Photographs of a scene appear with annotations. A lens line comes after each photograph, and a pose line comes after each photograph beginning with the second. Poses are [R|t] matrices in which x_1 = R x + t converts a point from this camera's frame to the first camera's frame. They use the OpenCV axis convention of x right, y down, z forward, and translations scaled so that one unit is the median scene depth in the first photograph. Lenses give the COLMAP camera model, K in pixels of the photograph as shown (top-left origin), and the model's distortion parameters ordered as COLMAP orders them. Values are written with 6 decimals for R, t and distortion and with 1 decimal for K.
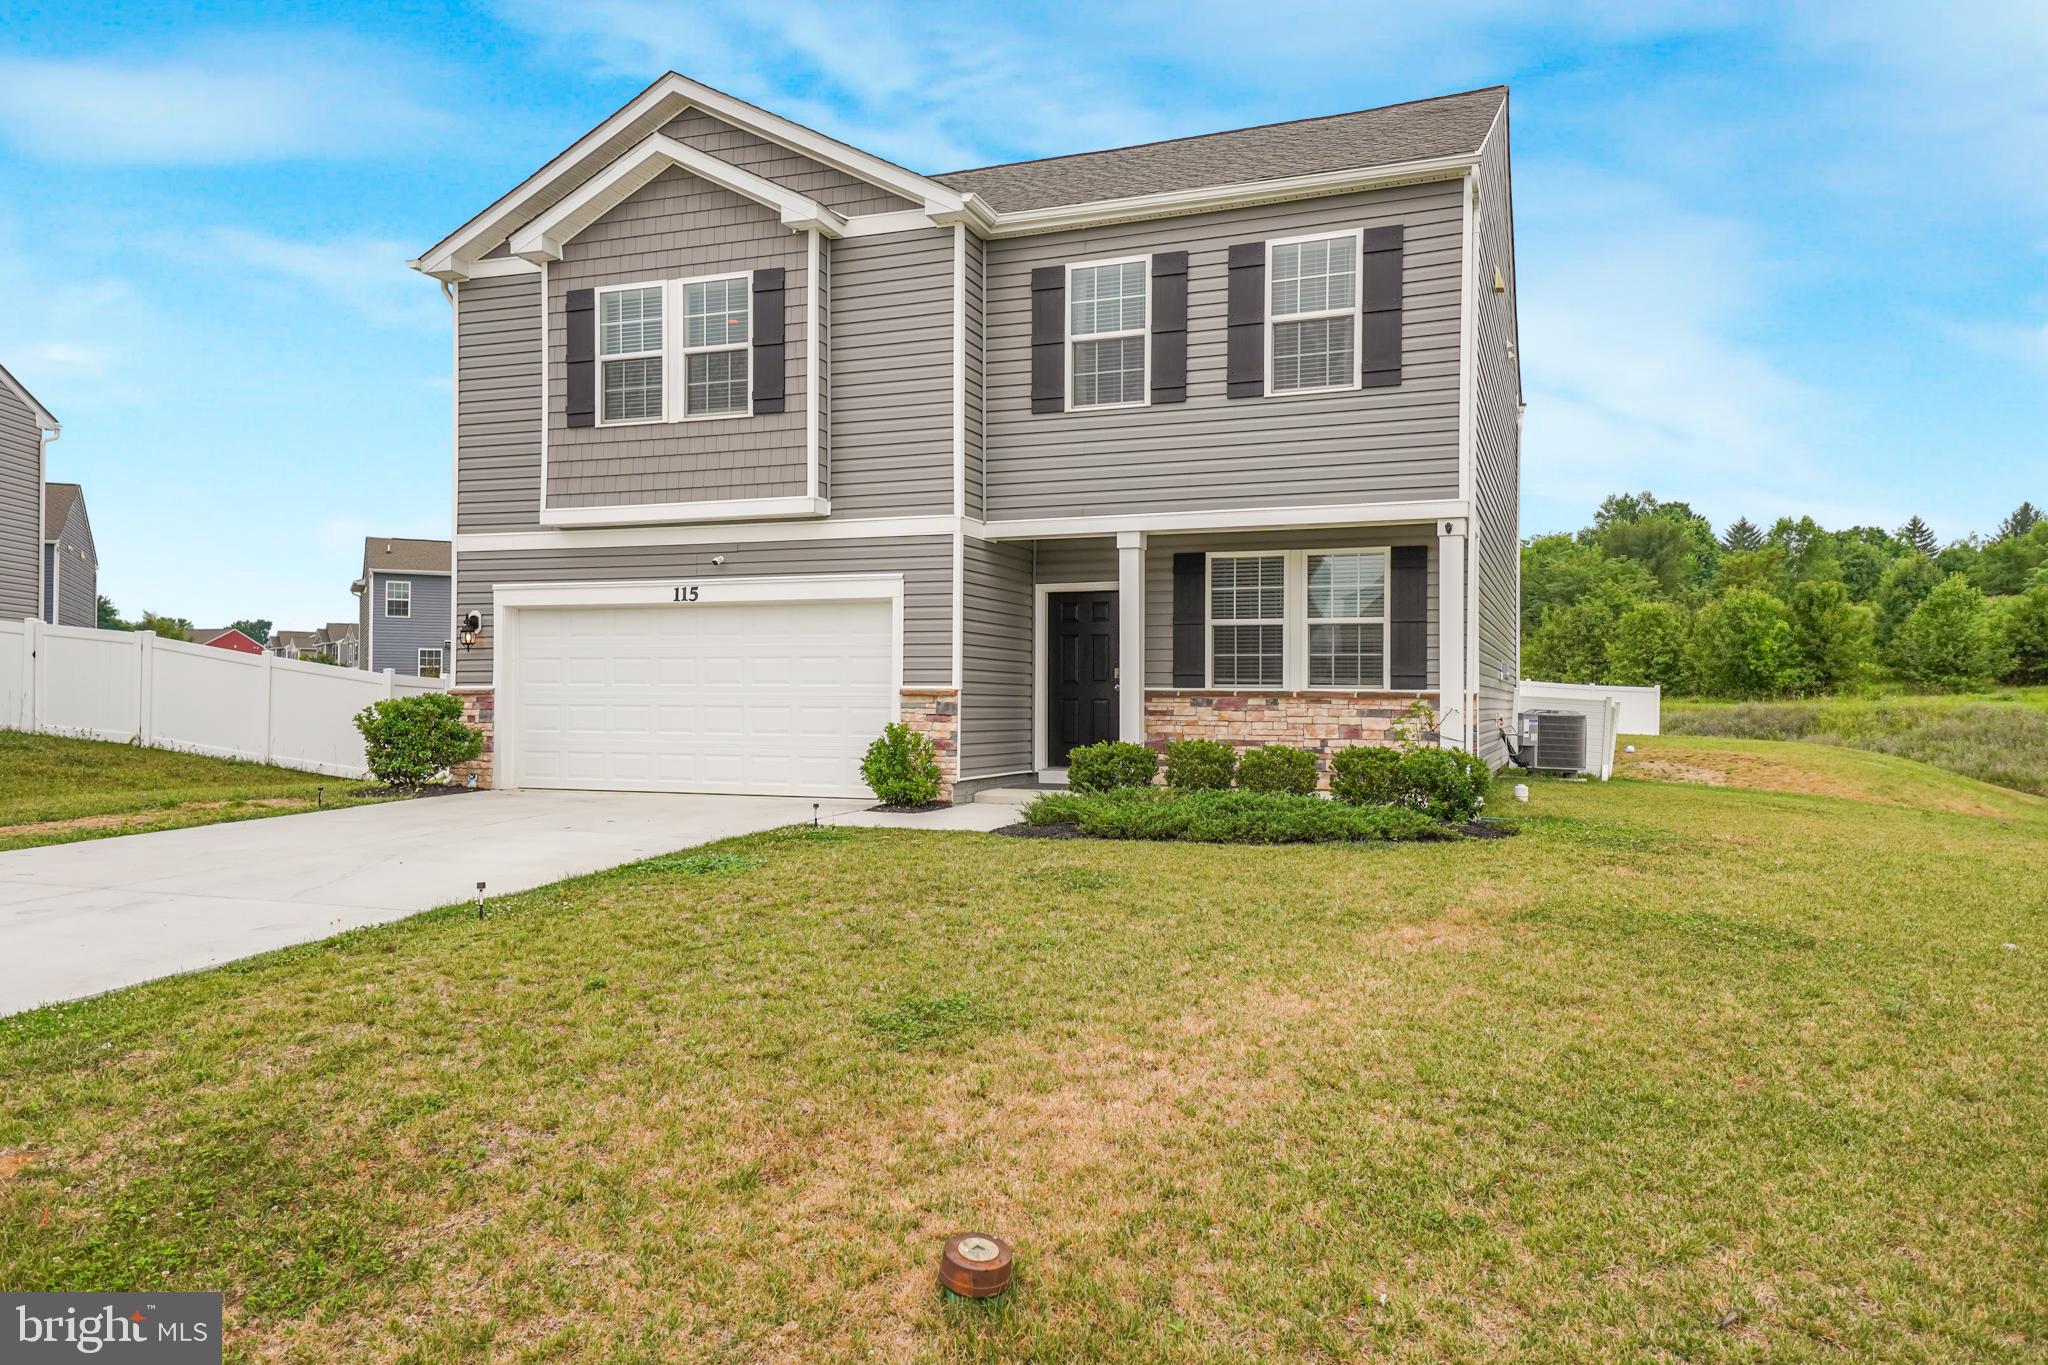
lens RADIAL K [[1401.5, 0, 1024.0], [0, 1401.5, 682.5], [0, 0, 1]] dist [0.083333, -0.001706]
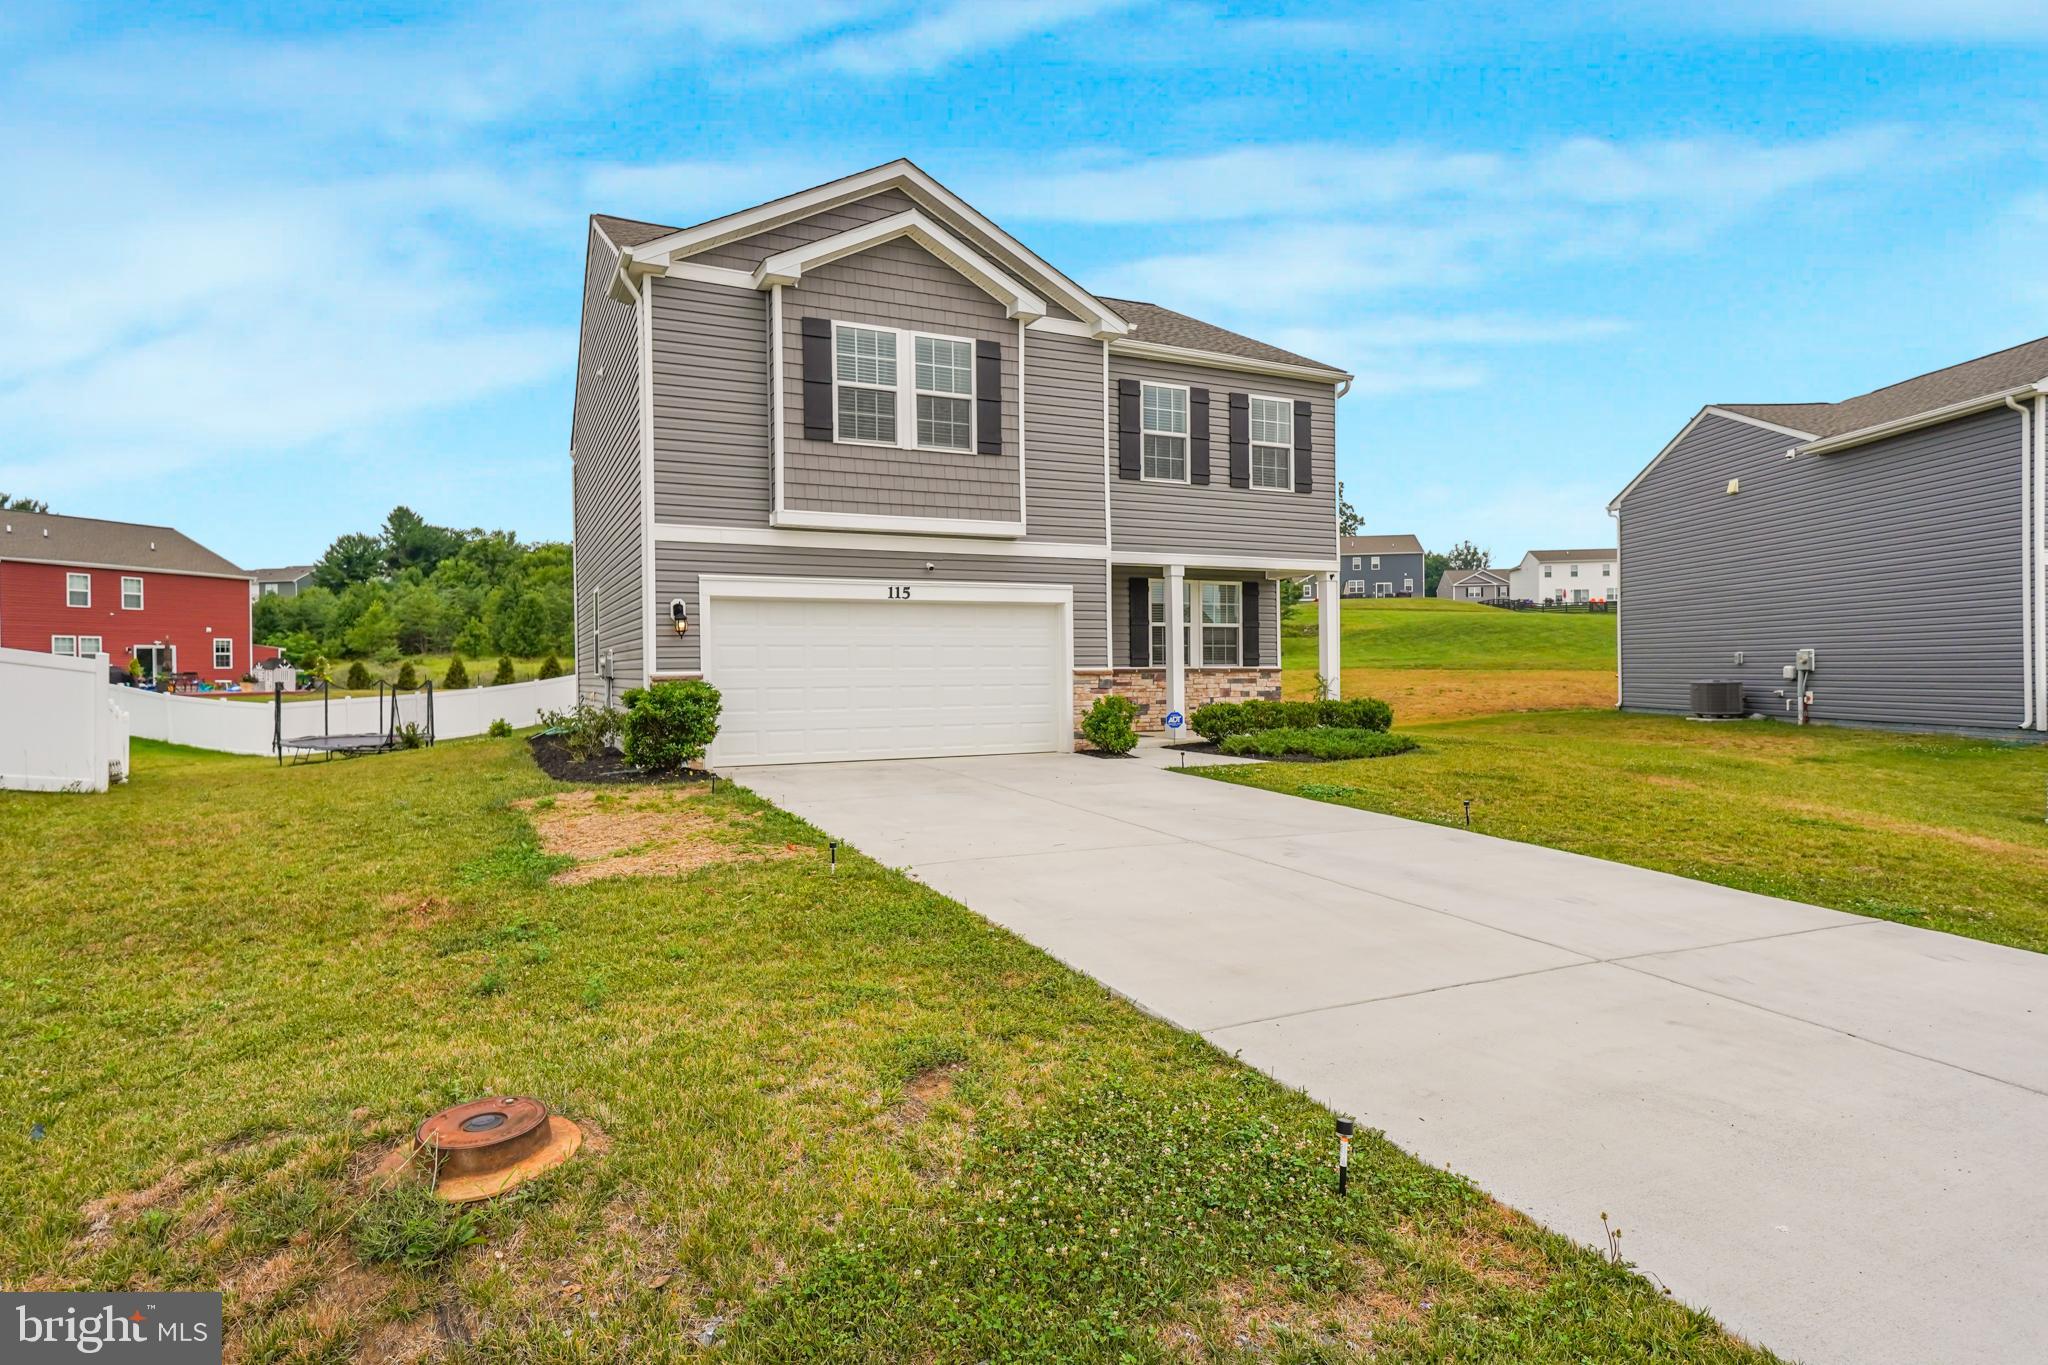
lens RADIAL K [[1077.6, 0, 1022.9], [0, 1077.6, 675.8], [0, 0, 1]] dist [0.001686, 0.000255]
pose [[0.686623, -0.016826, 0.726819, -0.851179], [0.004244, 0.999808, 0.019136, -0.009773], [-0.727001, -0.010055, 0.686563, 0.303702]]
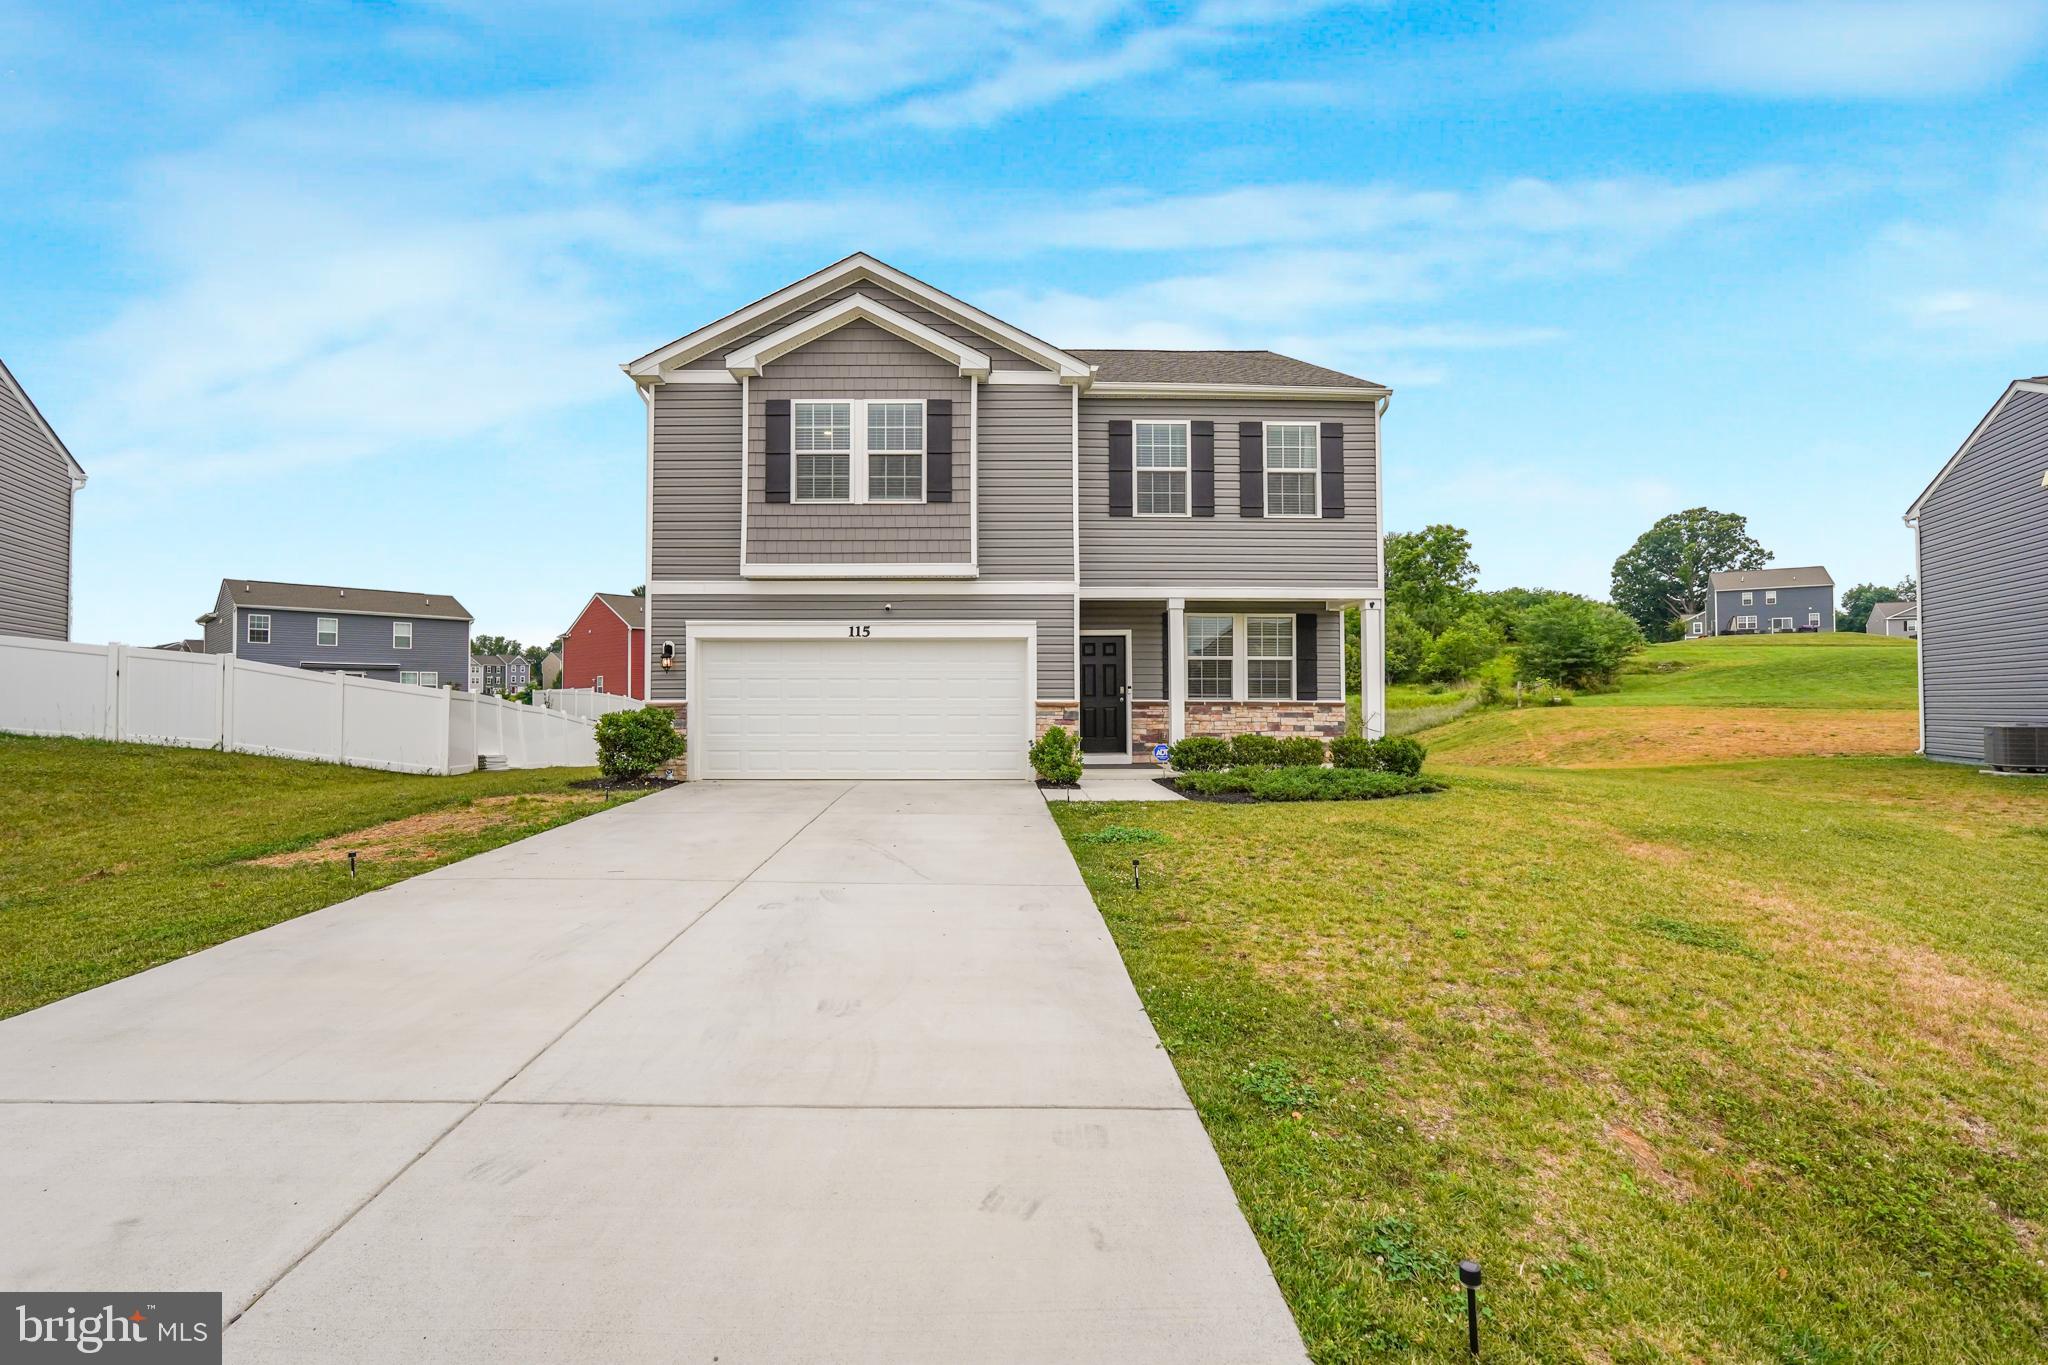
lens RADIAL K [[889.1, 0, 1012.9], [0, 889.1, 693.1], [0, 0, 1]] dist [-0.046630, 0.010974]
pose [[0.927222, -0.001180, 0.374511, -0.430640], [0.001135, 0.999999, 0.000342, -0.004370], [-0.374511, 0.000108, 0.927222, 0.165060]]
